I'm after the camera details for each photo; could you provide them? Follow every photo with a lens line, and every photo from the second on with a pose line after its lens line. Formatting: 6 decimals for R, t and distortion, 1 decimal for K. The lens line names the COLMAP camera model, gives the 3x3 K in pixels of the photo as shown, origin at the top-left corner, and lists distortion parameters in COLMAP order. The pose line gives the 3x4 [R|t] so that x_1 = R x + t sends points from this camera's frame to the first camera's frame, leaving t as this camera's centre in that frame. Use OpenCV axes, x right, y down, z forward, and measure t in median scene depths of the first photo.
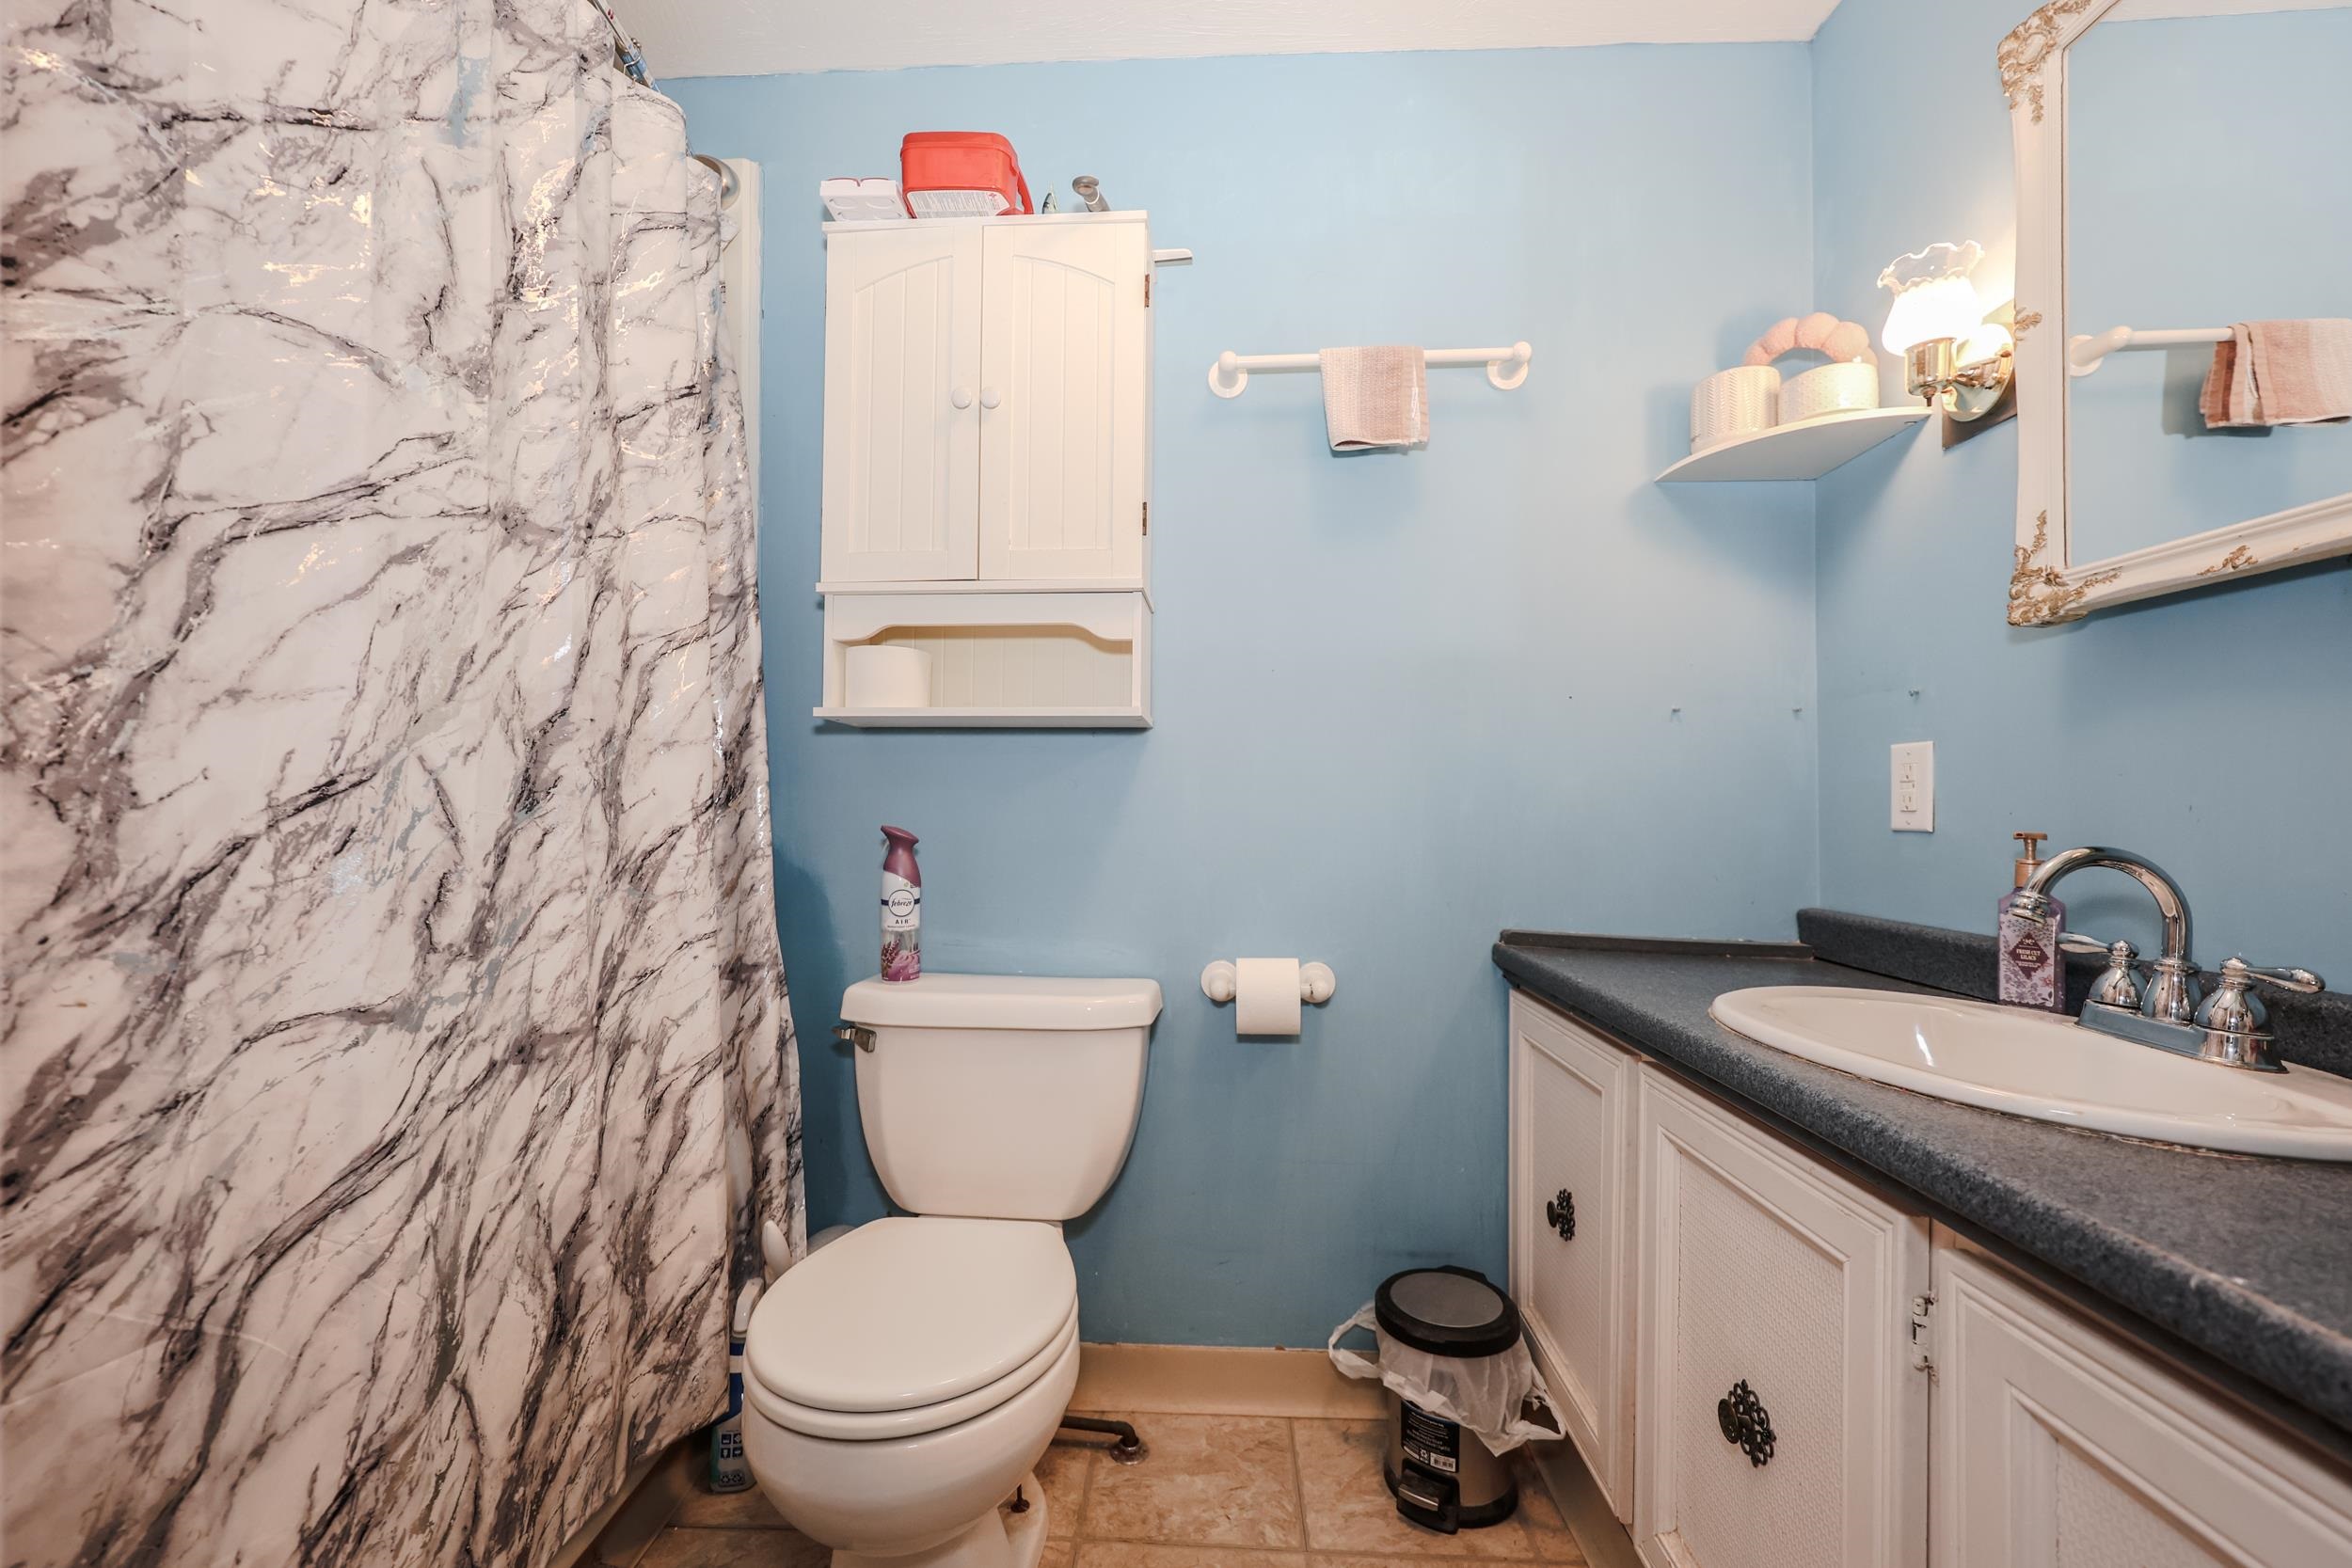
lens RADIAL K [[942.3, 0, 1176.0], [0, 942.3, 784.0], [0, 0, 1]] dist [-0.001267, -0.000026]
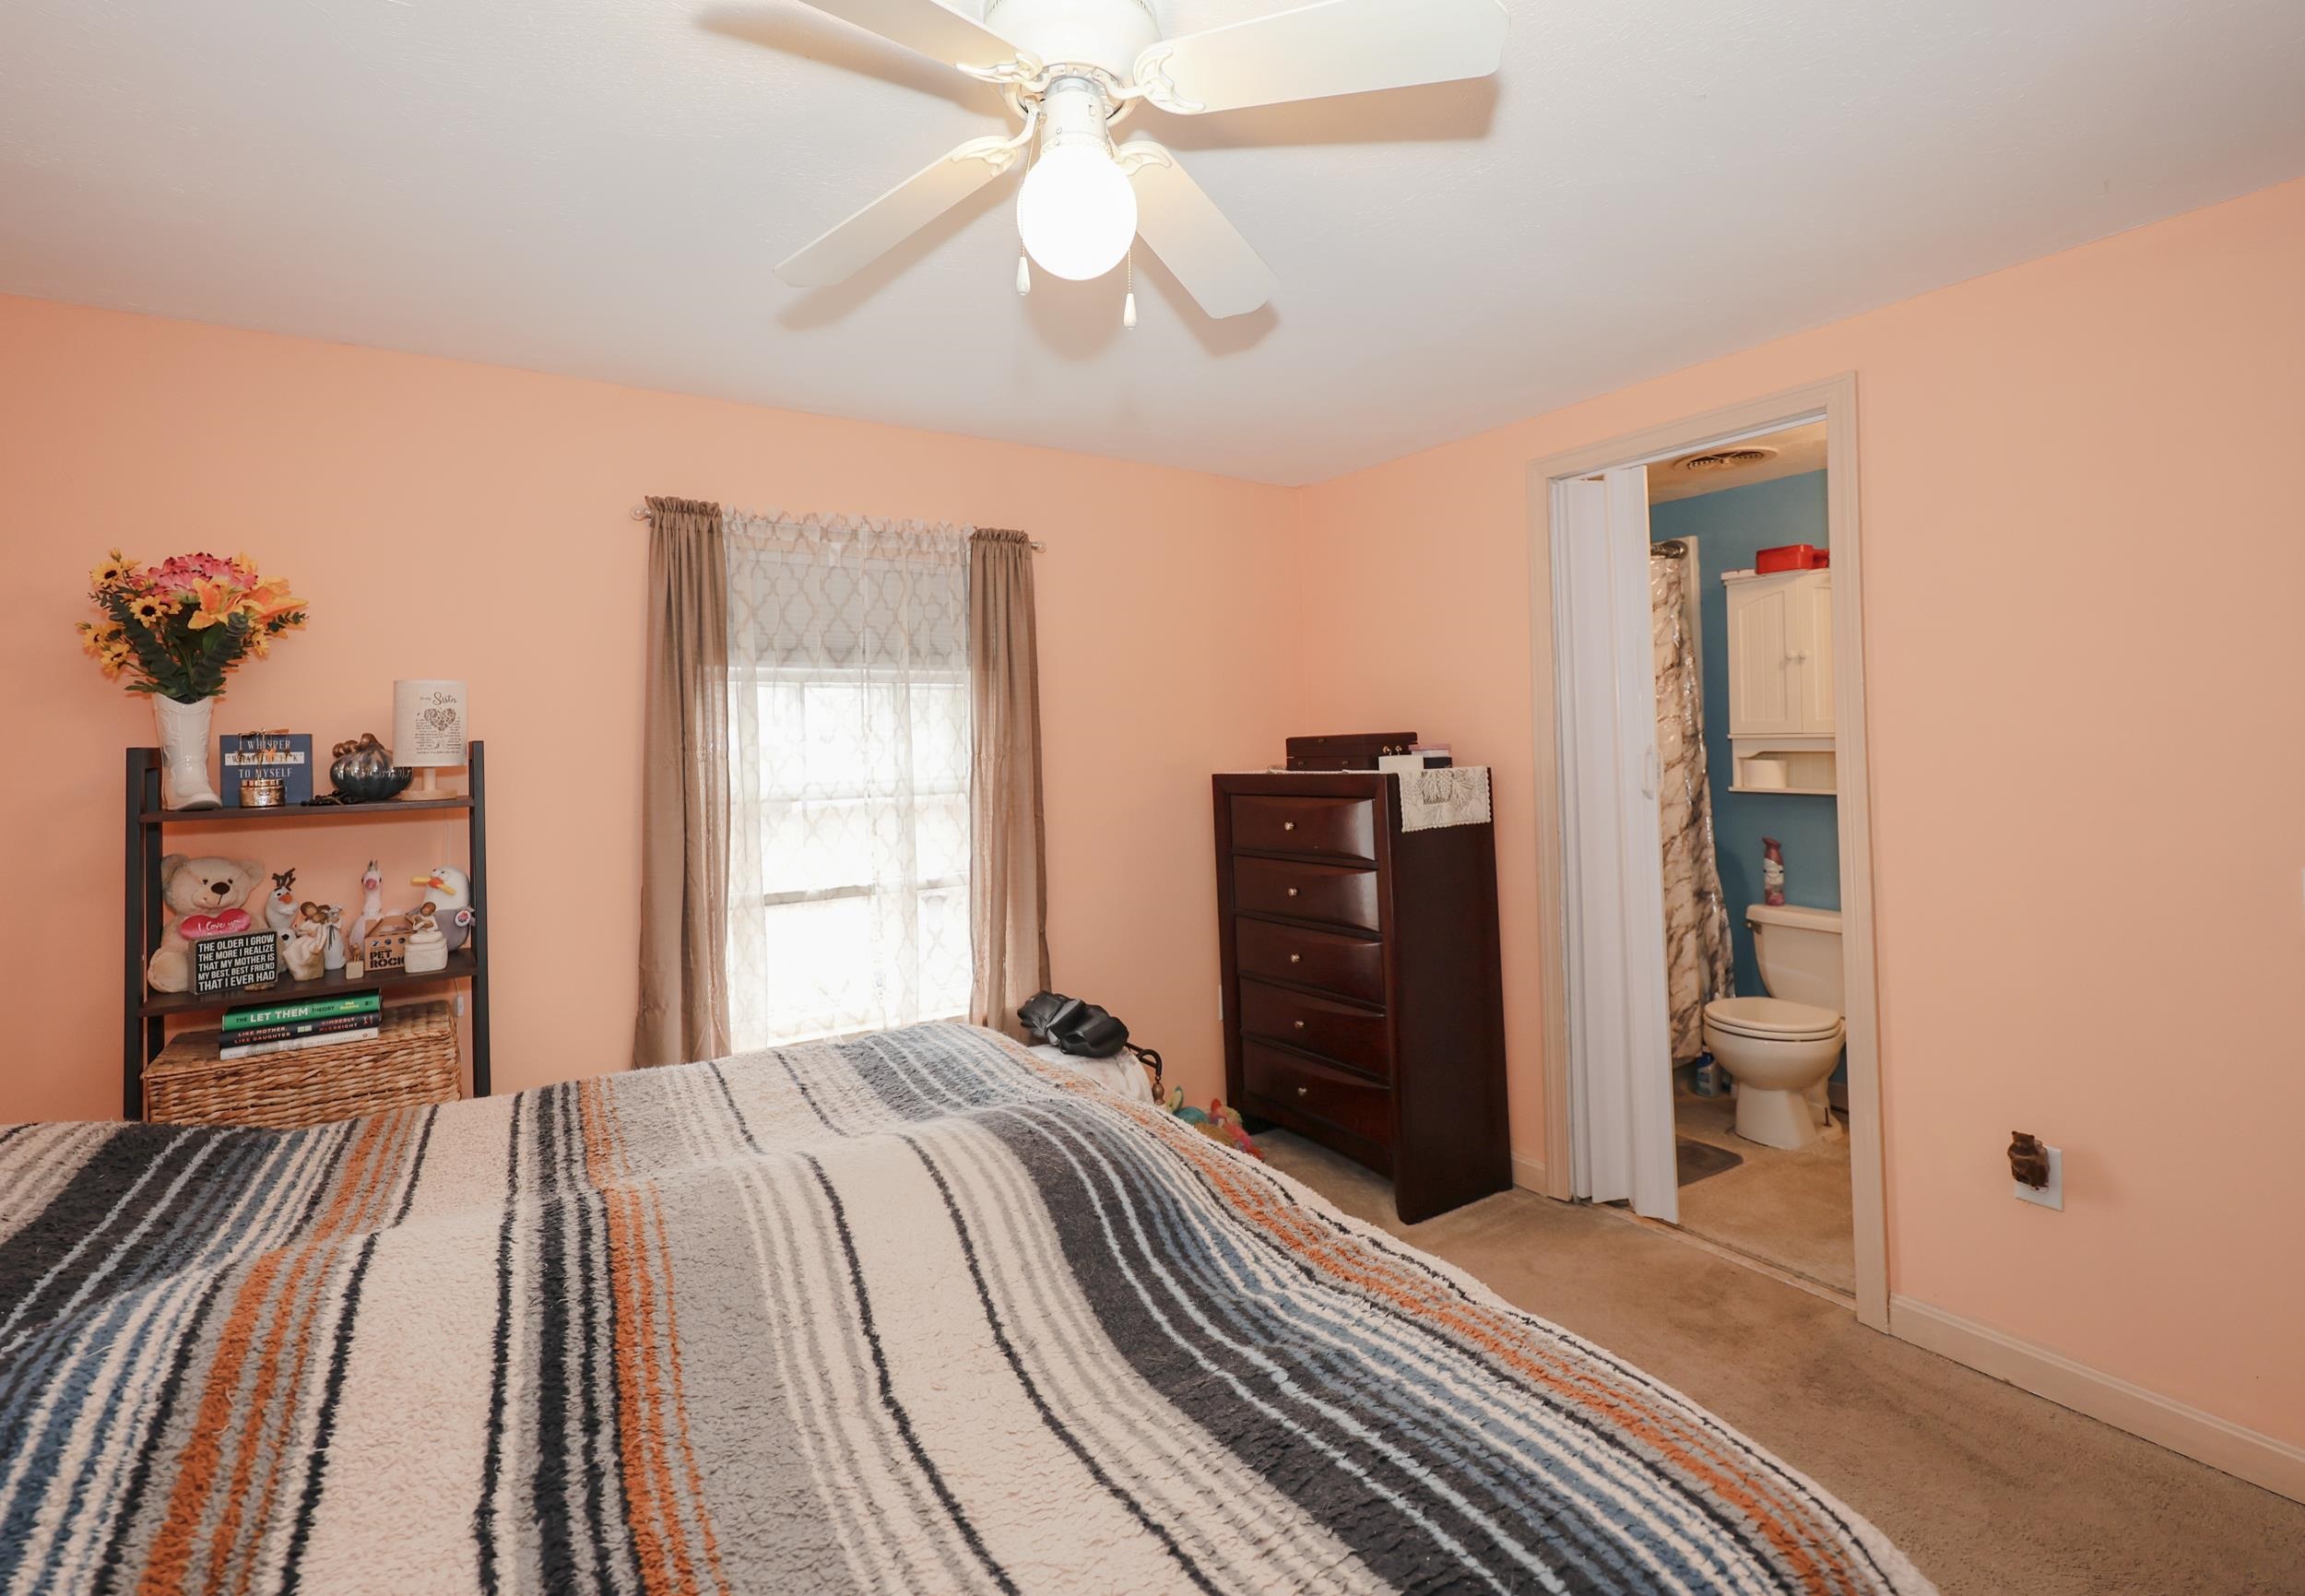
lens RADIAL K [[977.1, 0, 1154.0], [0, 977.1, 734.7], [0, 0, 1]] dist [-0.002715, -0.000170]
pose [[0.570597, -0.027506, -0.820770, 0.804084], [0.037050, 0.999284, -0.007732, -0.244005], [0.820394, -0.025998, 0.571207, -1.577756]]
